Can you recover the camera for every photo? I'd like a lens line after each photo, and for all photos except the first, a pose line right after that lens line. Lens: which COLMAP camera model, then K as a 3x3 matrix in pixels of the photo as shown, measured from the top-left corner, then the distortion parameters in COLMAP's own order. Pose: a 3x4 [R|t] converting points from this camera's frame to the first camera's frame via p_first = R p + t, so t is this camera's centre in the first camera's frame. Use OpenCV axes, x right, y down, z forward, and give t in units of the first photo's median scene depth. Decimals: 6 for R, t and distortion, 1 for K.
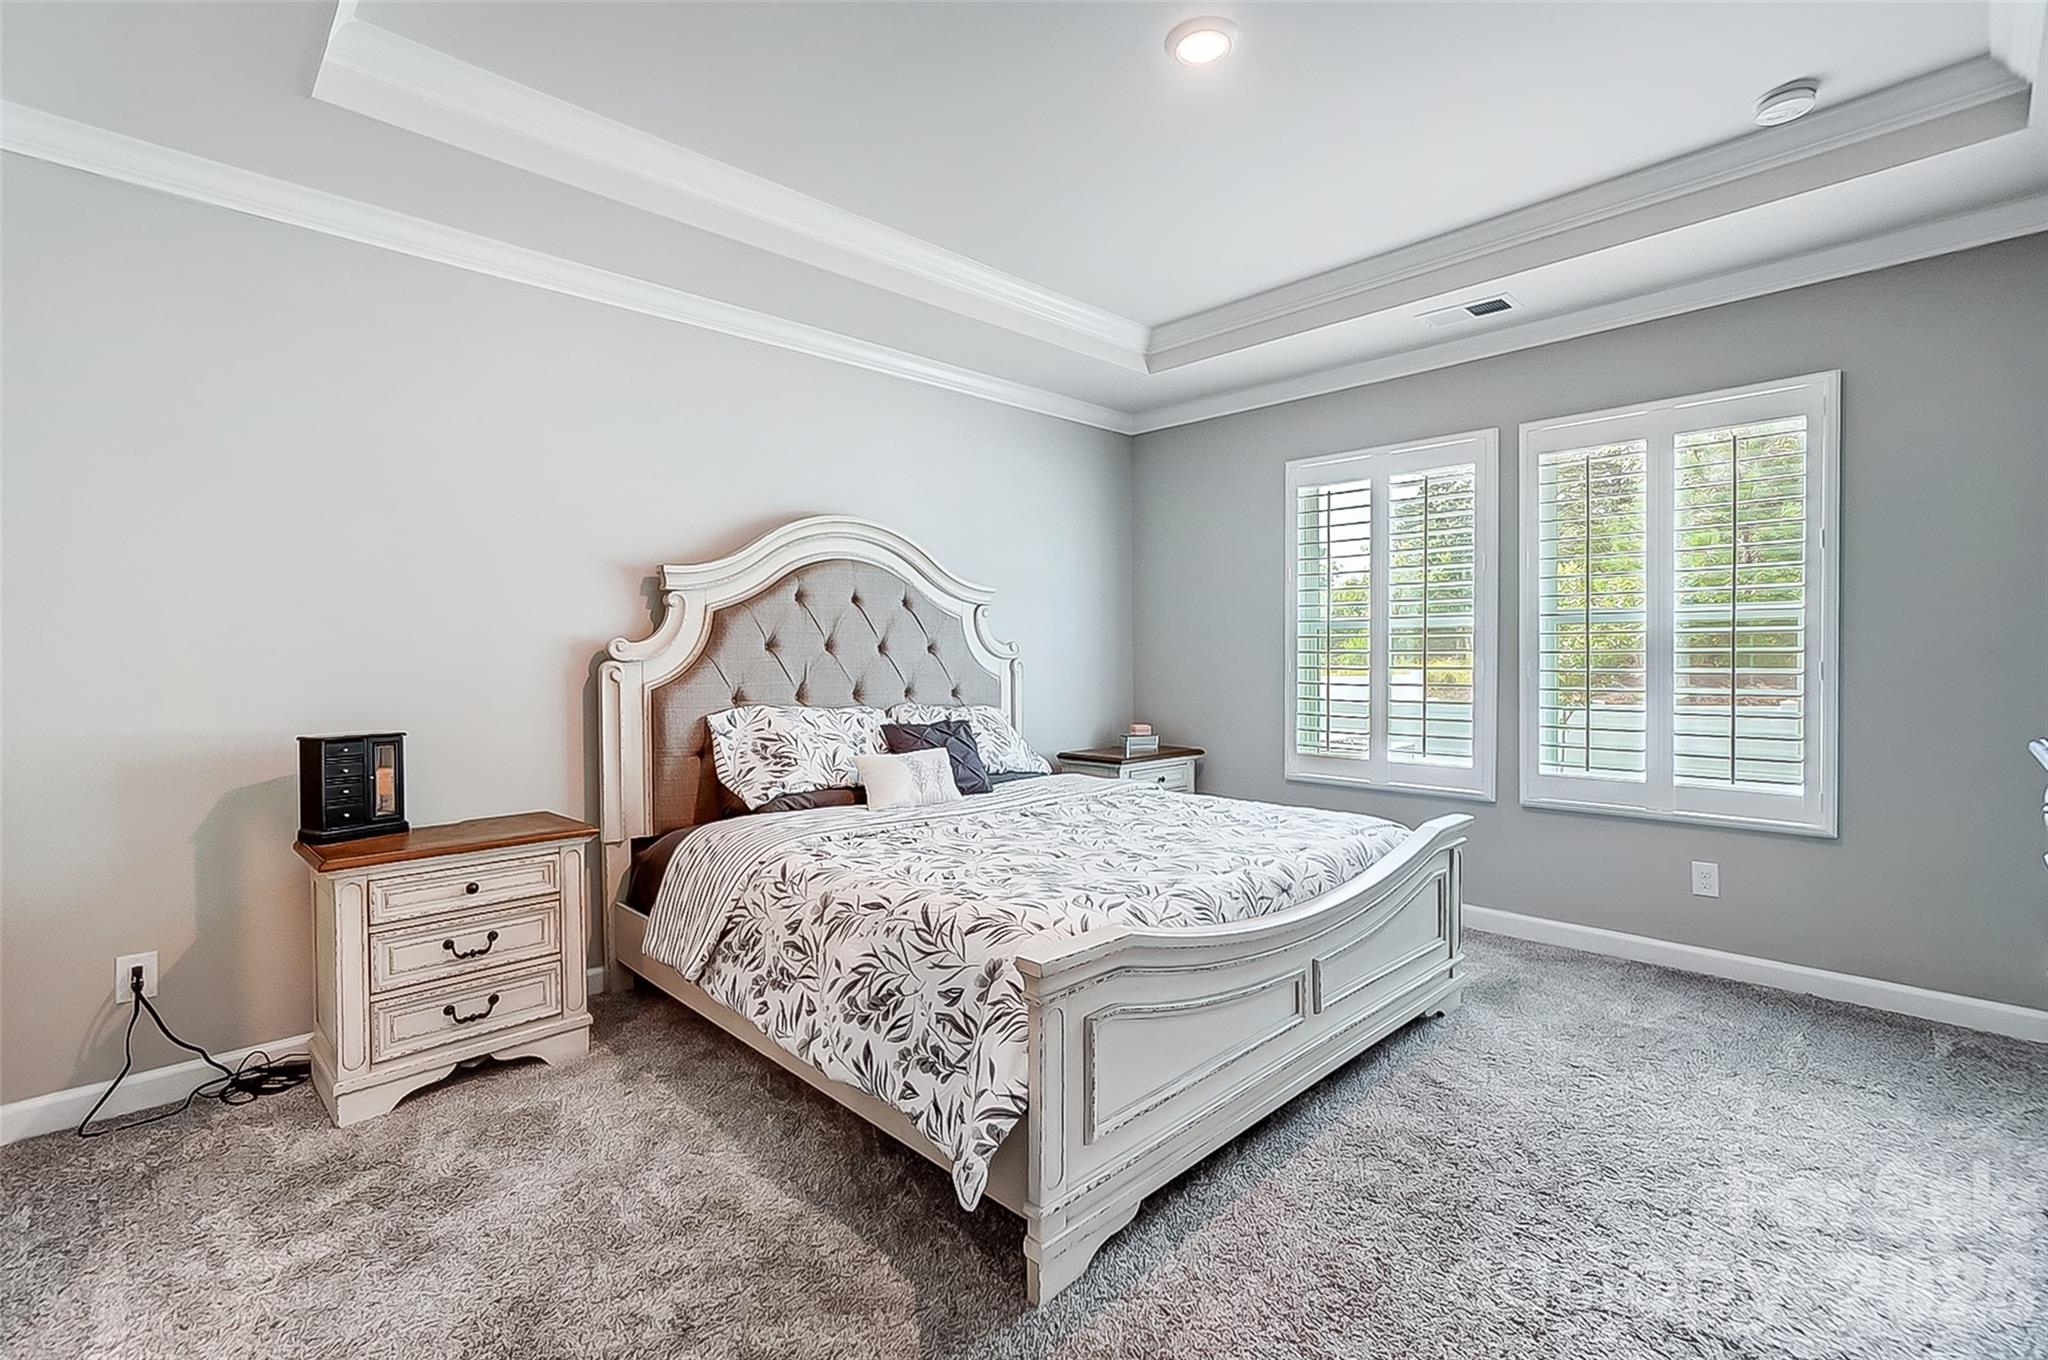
lens RADIAL K [[896.1, 0, 1025.5], [0, 896.1, 661.8], [0, 0, 1]] dist [0.011661, 0.000968]
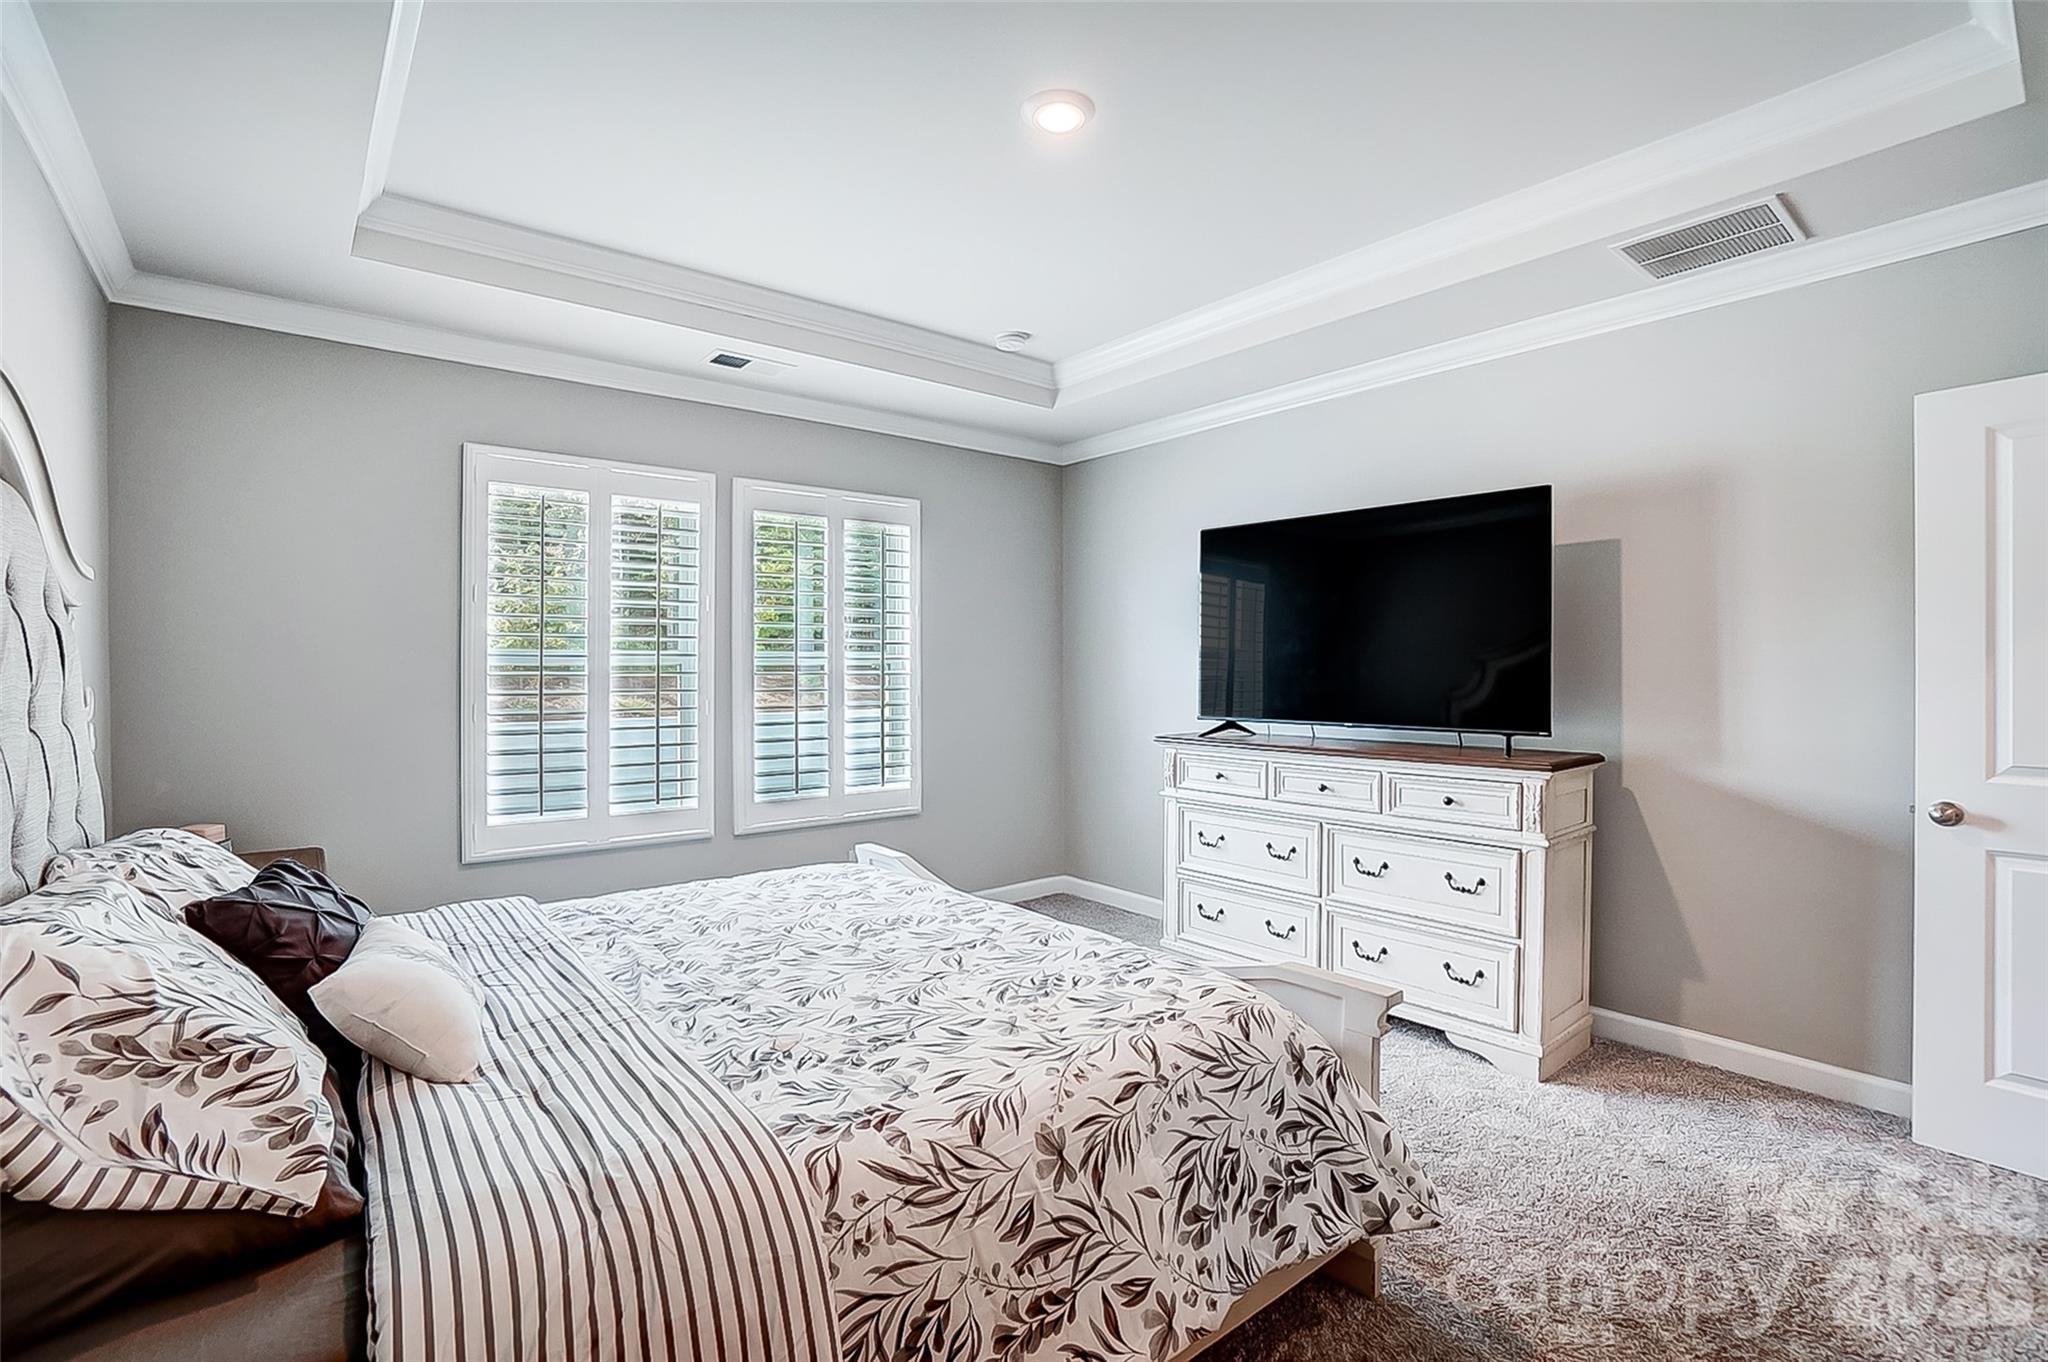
lens RADIAL K [[928.4, 0, 1024.1], [0, 928.4, 689.4], [0, 0, 1]] dist [-0.025053, -0.000063]
pose [[0.101498, -0.013324, 0.994747, -0.827036], [0.015733, 0.999807, 0.011787, -0.046093], [-0.994711, 0.014454, 0.101688, 0.936872]]
